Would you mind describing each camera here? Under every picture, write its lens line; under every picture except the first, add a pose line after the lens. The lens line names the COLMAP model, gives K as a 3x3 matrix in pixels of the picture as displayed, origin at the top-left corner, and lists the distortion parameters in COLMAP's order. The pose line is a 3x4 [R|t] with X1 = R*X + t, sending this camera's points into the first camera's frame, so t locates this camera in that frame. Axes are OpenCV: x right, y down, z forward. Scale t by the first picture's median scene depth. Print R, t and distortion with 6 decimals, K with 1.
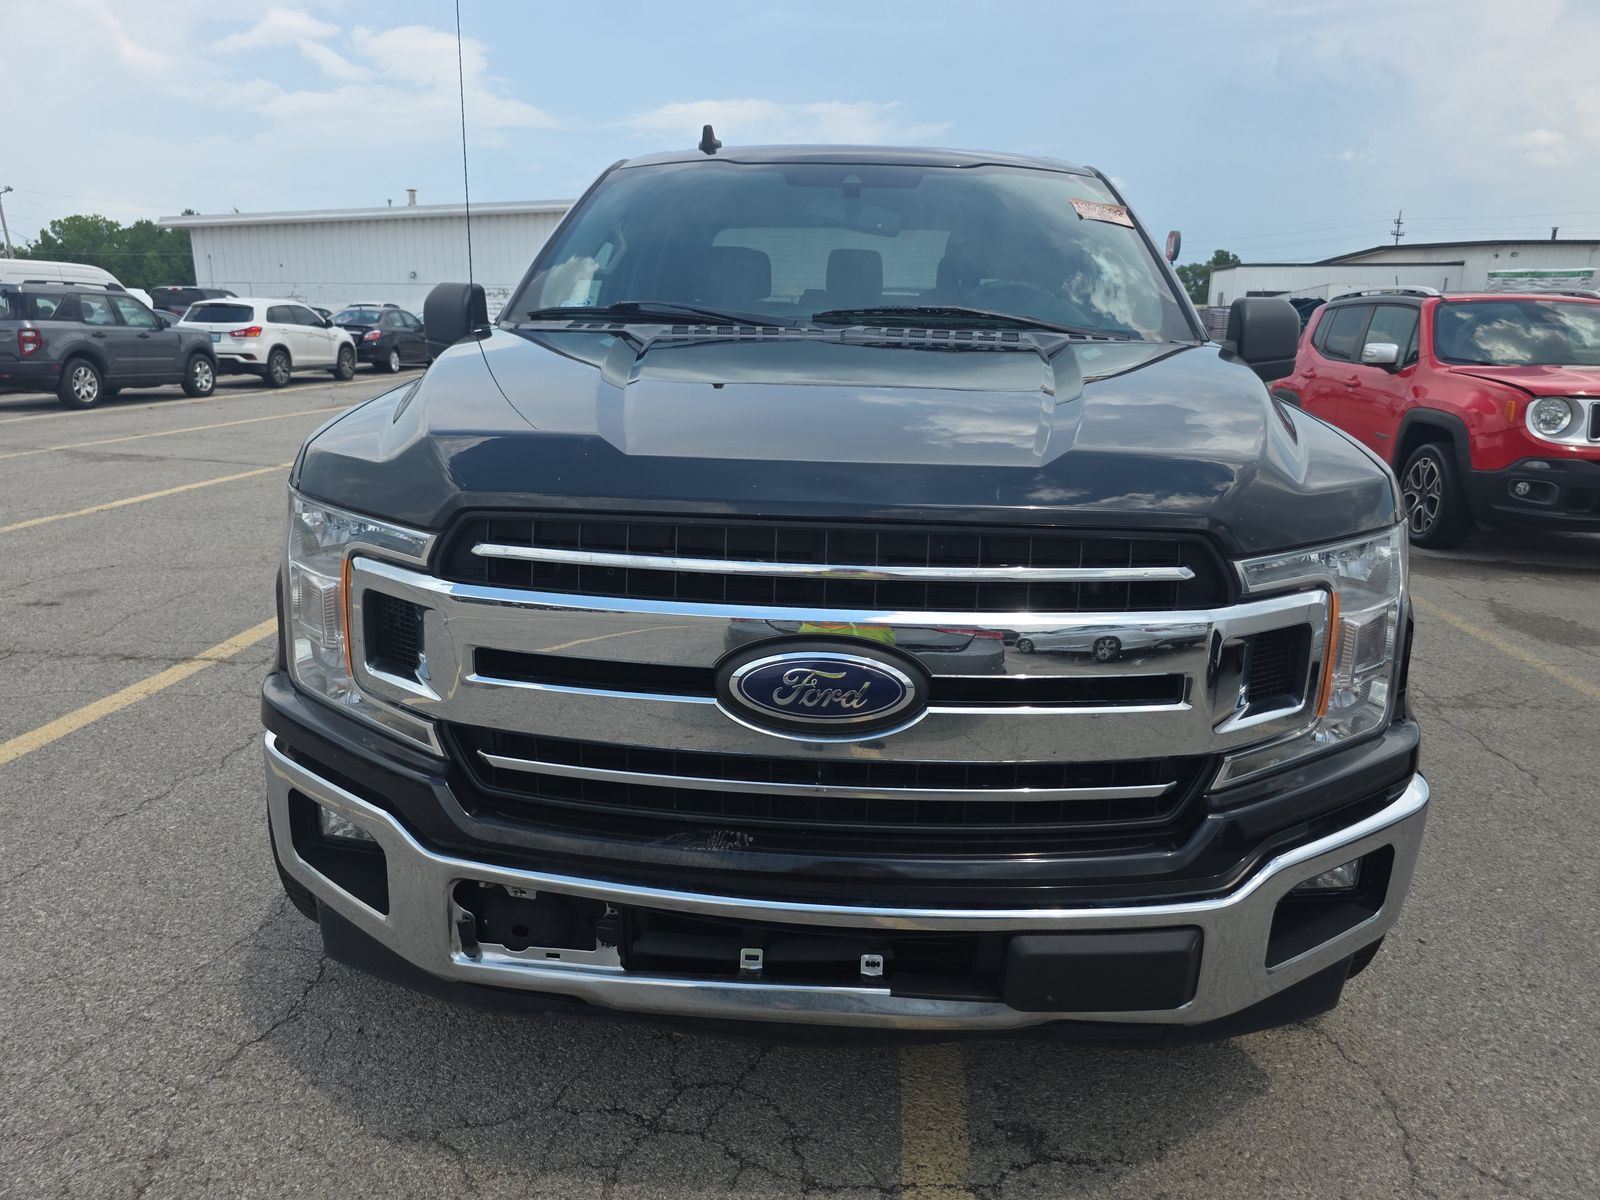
lens RADIAL K [[1097.1, 0, 806.4], [0, 1097.1, 610.3], [0, 0, 1]] dist [0.009912, -0.014651]
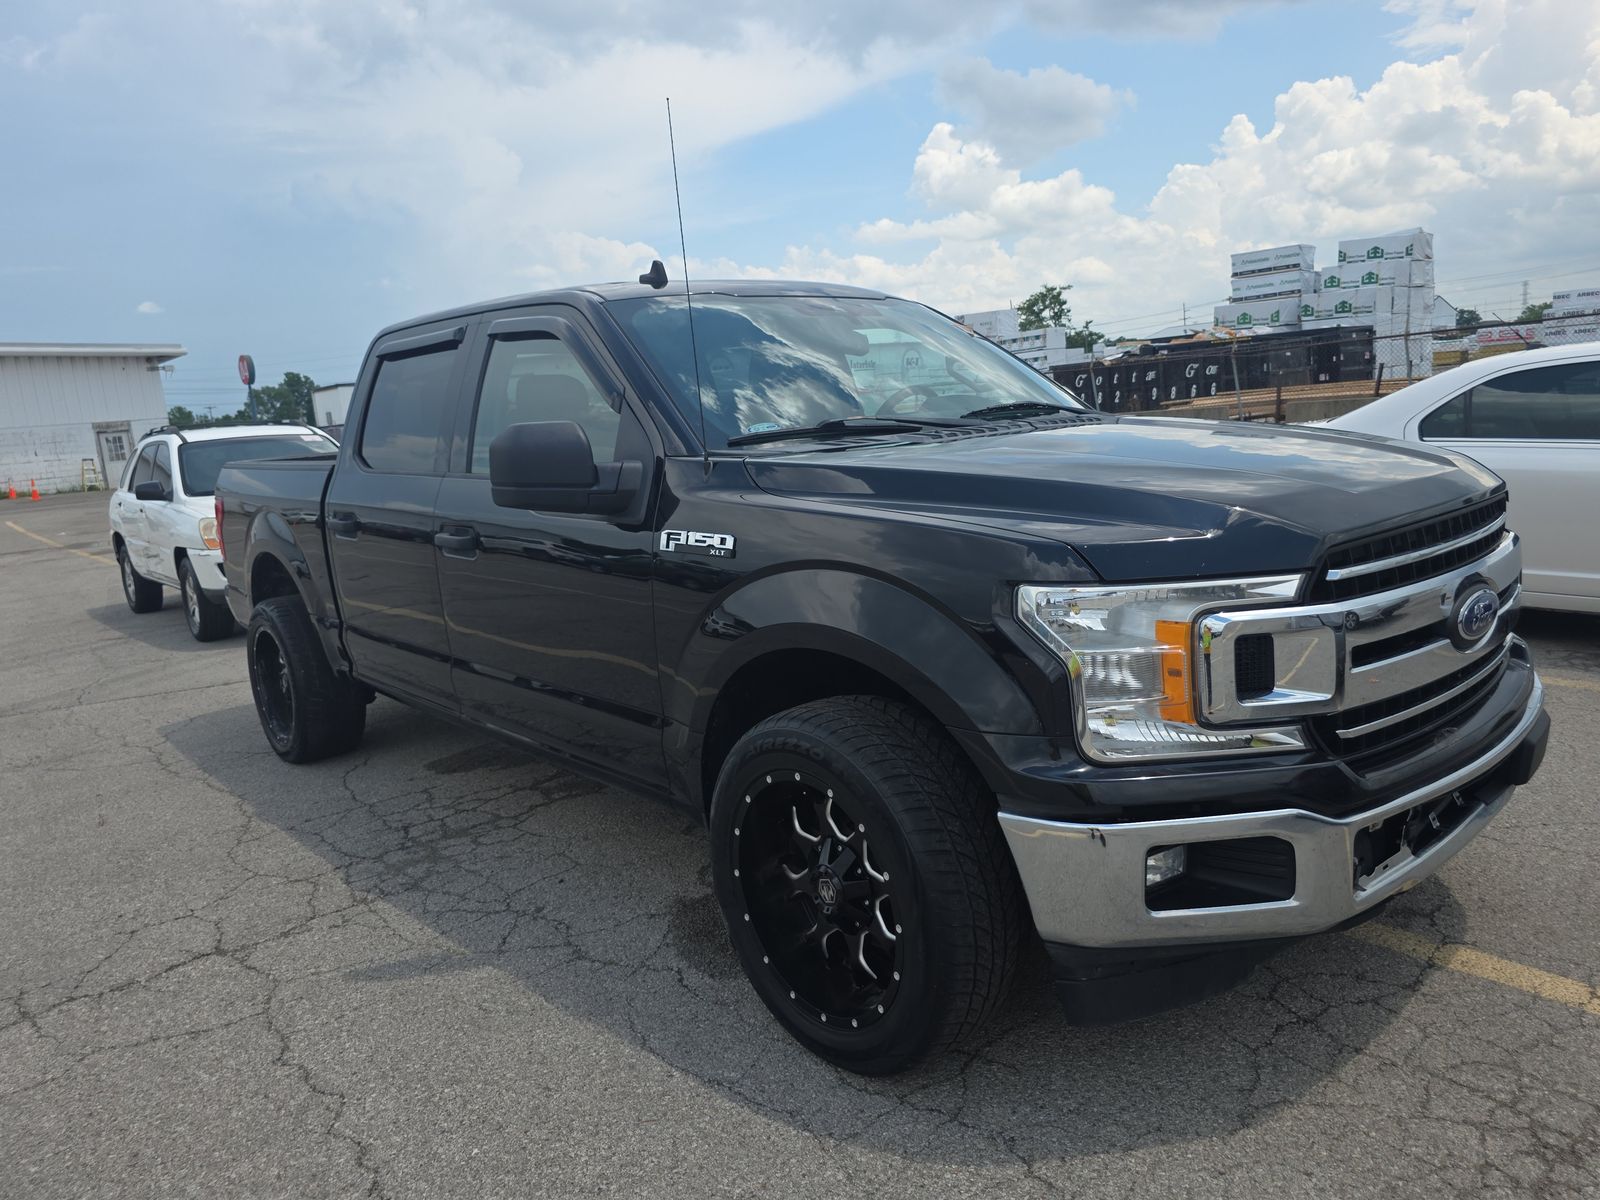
lens RADIAL K [[1097.1, 0, 807.9], [0, 1097.1, 585.6], [0, 0, 1]] dist [0.009912, -0.014651]
pose [[0.698071, -0.183997, 0.691984, -1.175978], [0.267263, 0.963530, -0.013414, -0.138322], [-0.664280, 0.194306, 0.721788, 0.318792]]
